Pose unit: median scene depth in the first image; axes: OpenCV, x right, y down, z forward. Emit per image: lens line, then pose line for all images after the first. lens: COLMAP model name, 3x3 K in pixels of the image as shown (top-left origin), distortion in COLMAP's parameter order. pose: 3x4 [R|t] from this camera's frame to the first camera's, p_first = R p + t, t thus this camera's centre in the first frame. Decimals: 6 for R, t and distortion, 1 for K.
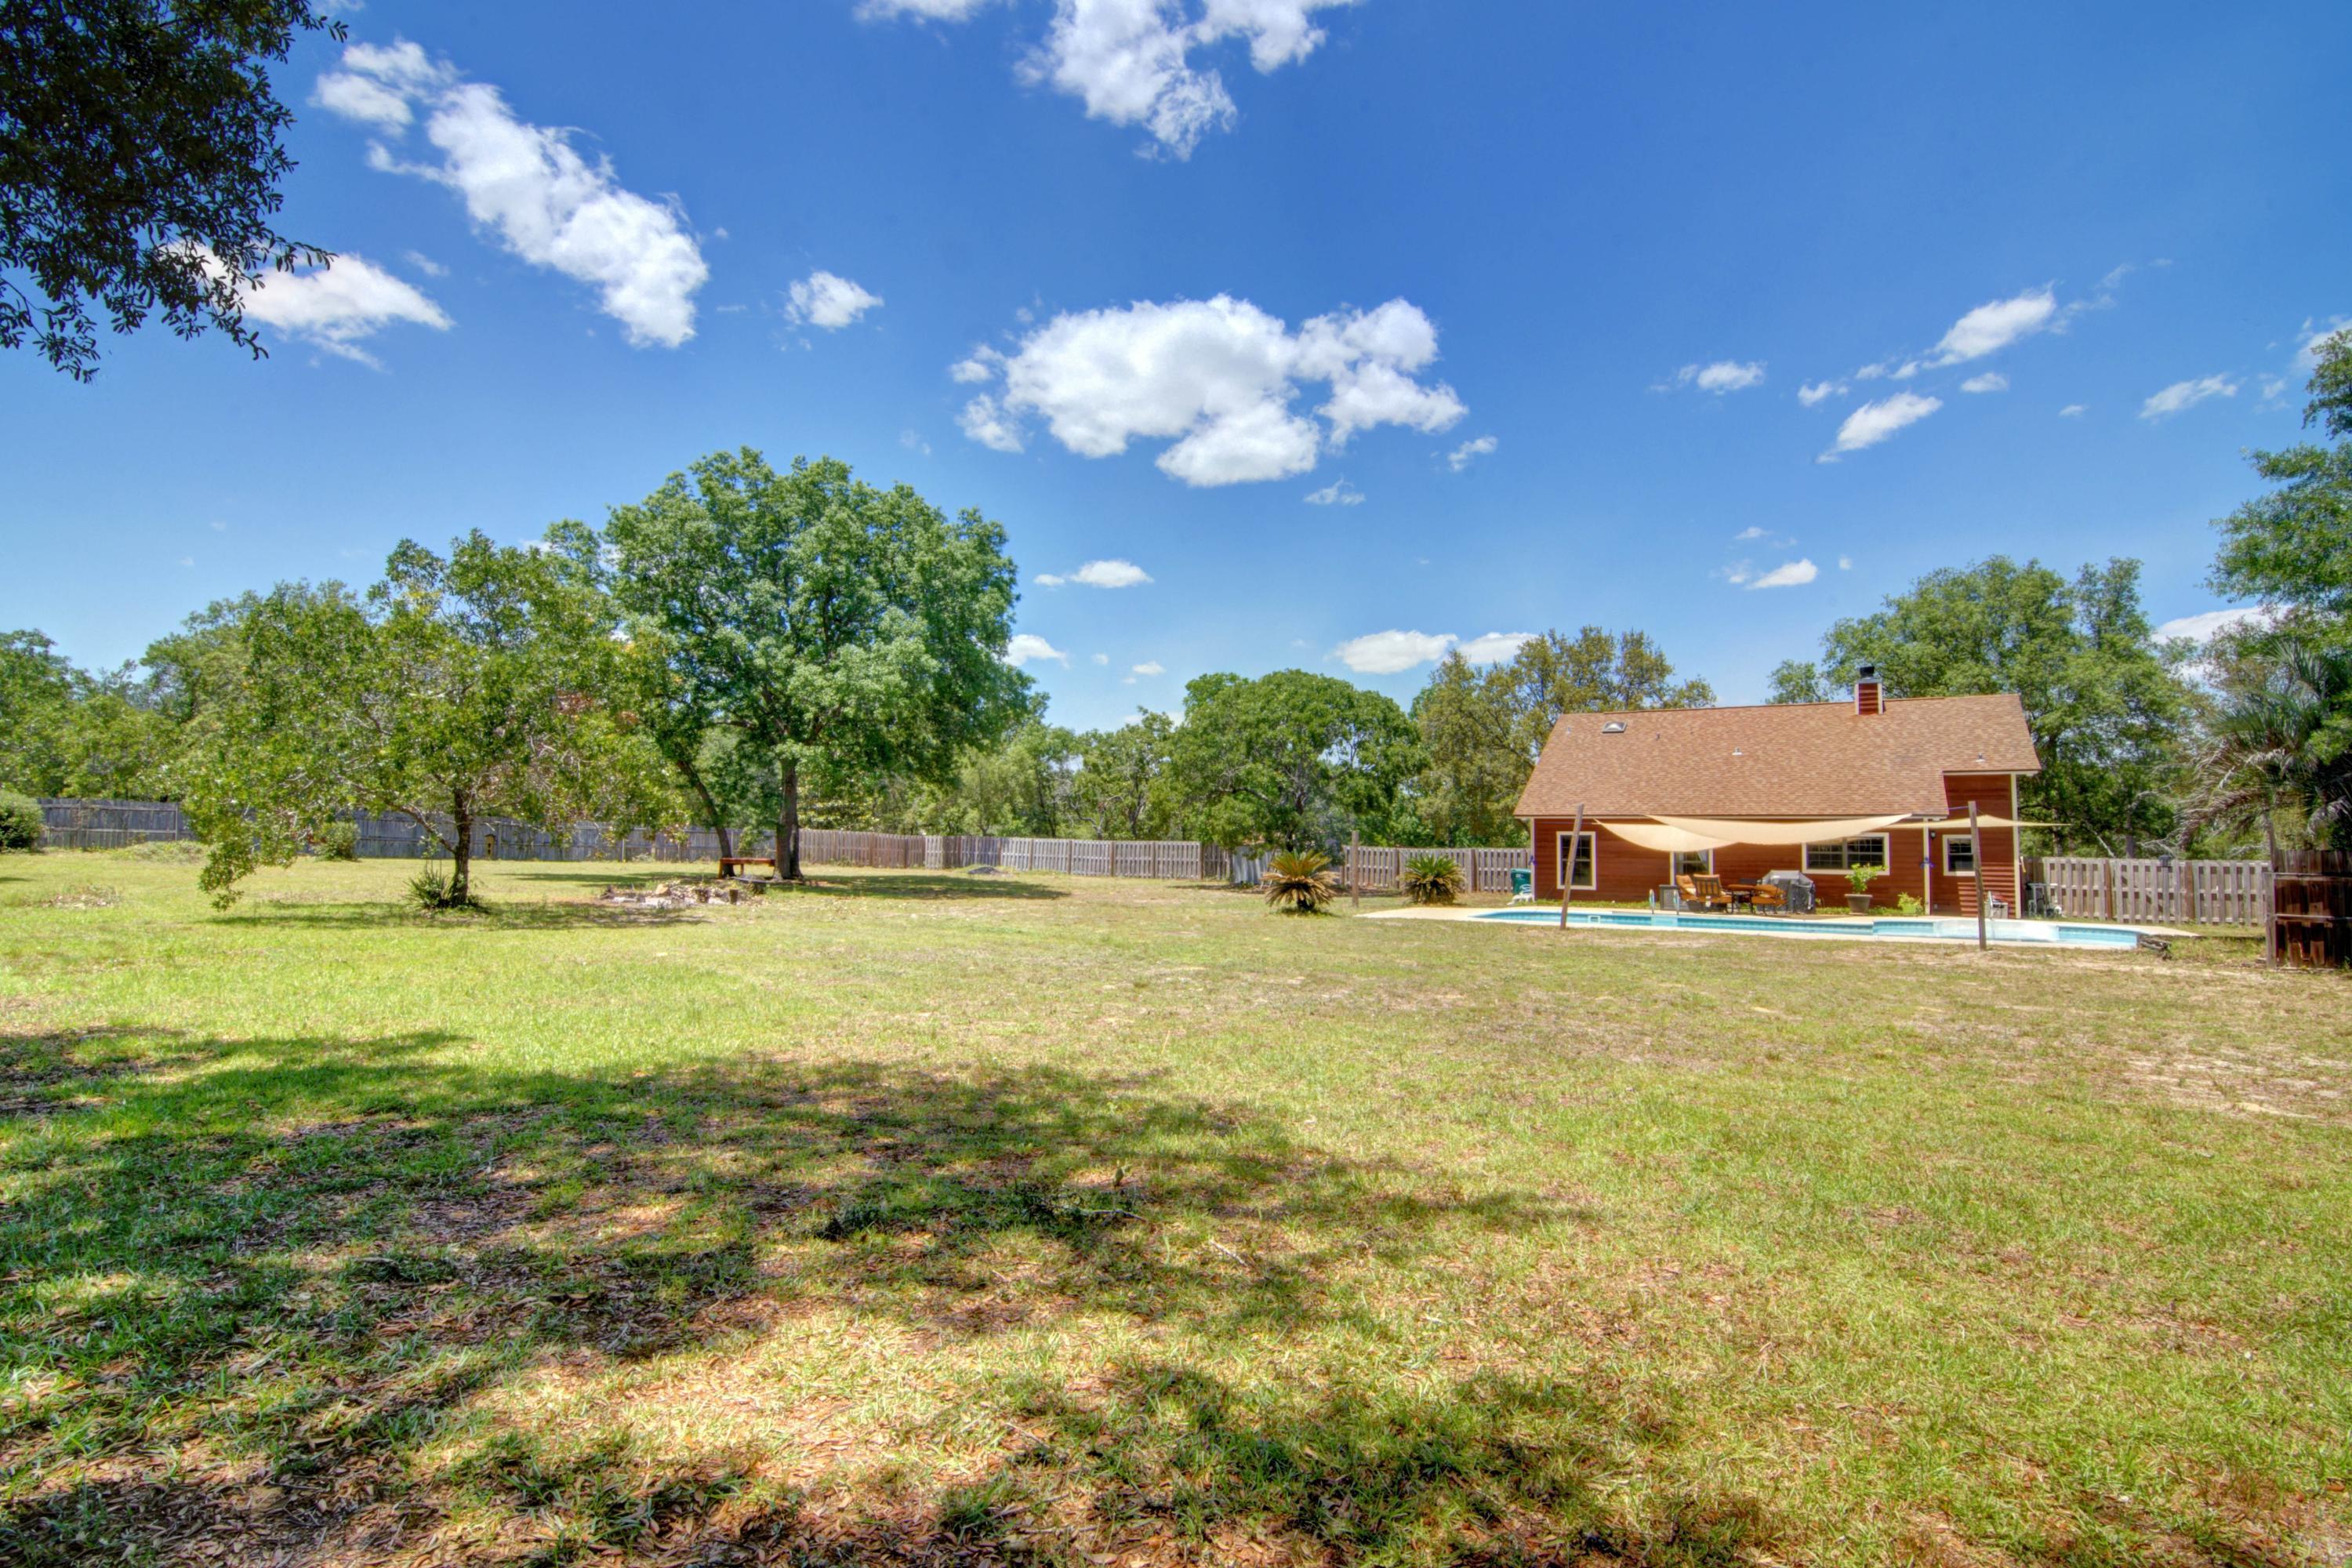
lens RADIAL K [[1134.4, 0, 1171.7], [0, 1134.4, 775.5], [0, 0, 1]] dist [-0.003312, -0.011777]
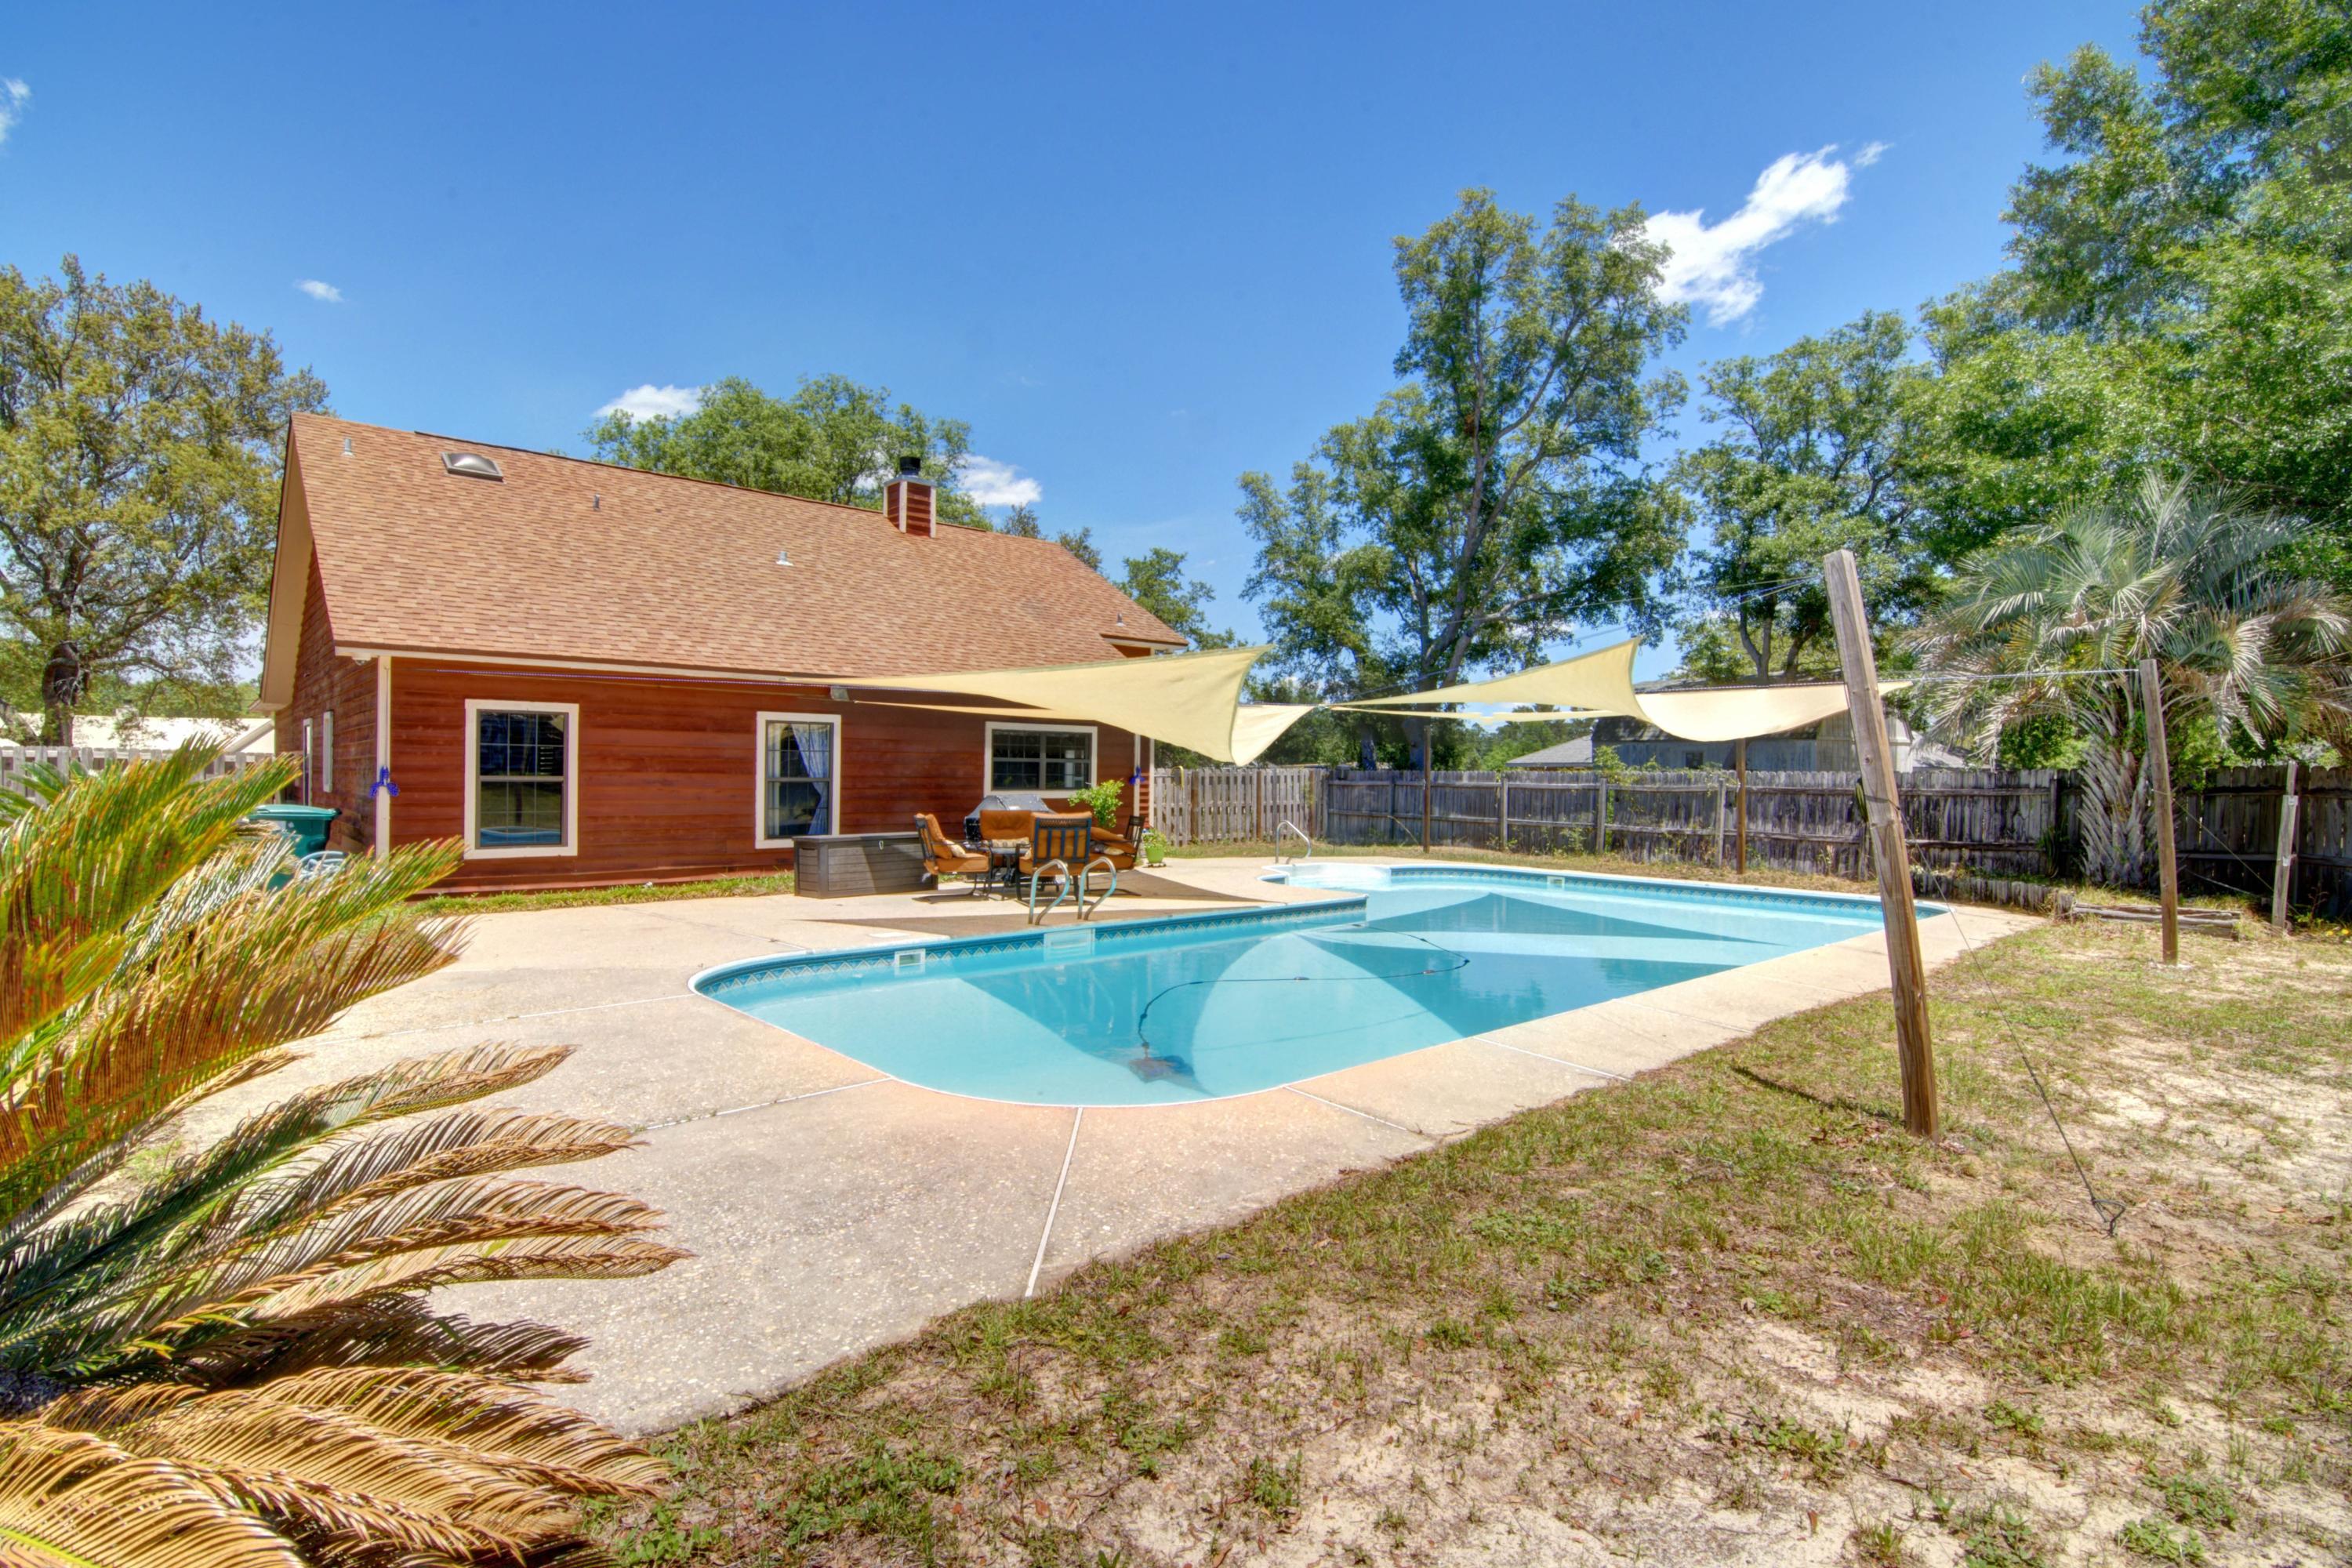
lens RADIAL K [[1134.4, 0, 1171.7], [0, 1134.4, 775.5], [0, 0, 1]] dist [-0.003312, -0.011777]
pose [[0.299475, -0.013389, 0.954010, 0.073958], [-0.067333, 0.997112, 0.035131, 0.050213], [-0.951725, -0.074757, 0.297708, 0.744504]]
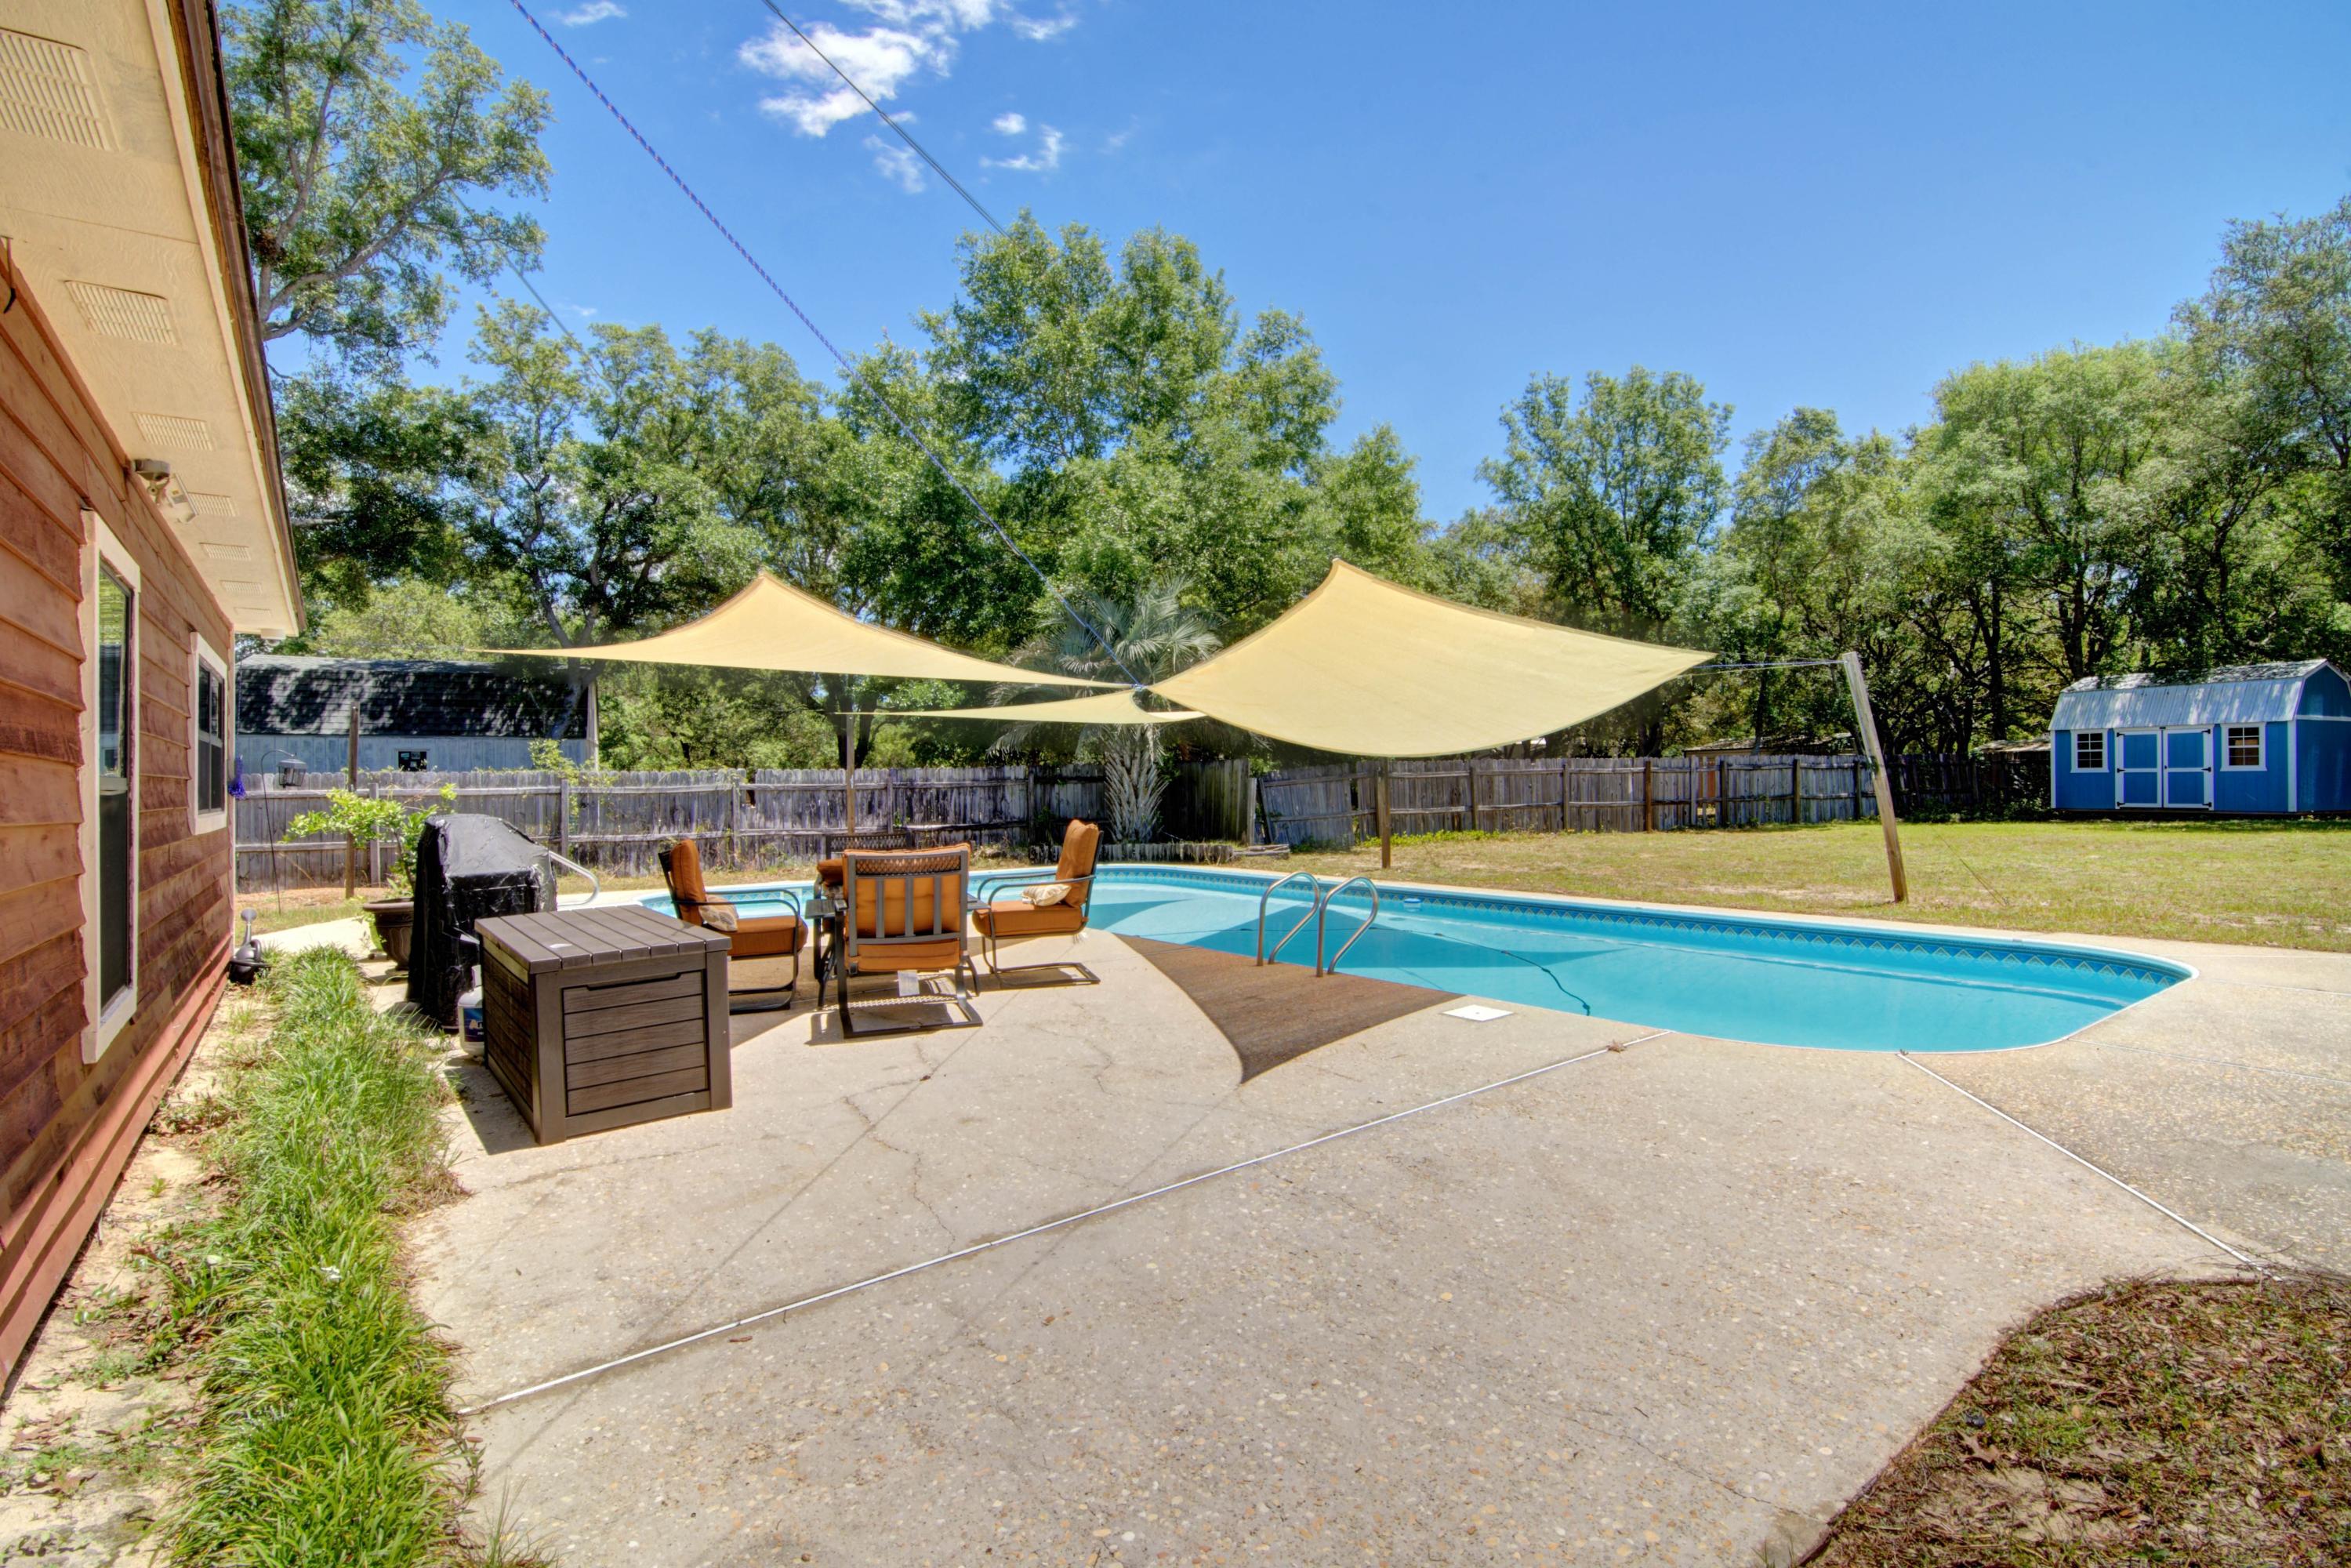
lens RADIAL K [[1133.9, 0, 1171.2], [0, 1133.9, 775.5], [0, 0, 1]] dist [-0.003312, -0.011777]
pose [[-0.920957, -0.002134, 0.389658, 0.308651], [-0.026670, 0.997985, -0.057570, 0.079898], [-0.388750, -0.063412, -0.919159, 1.093195]]
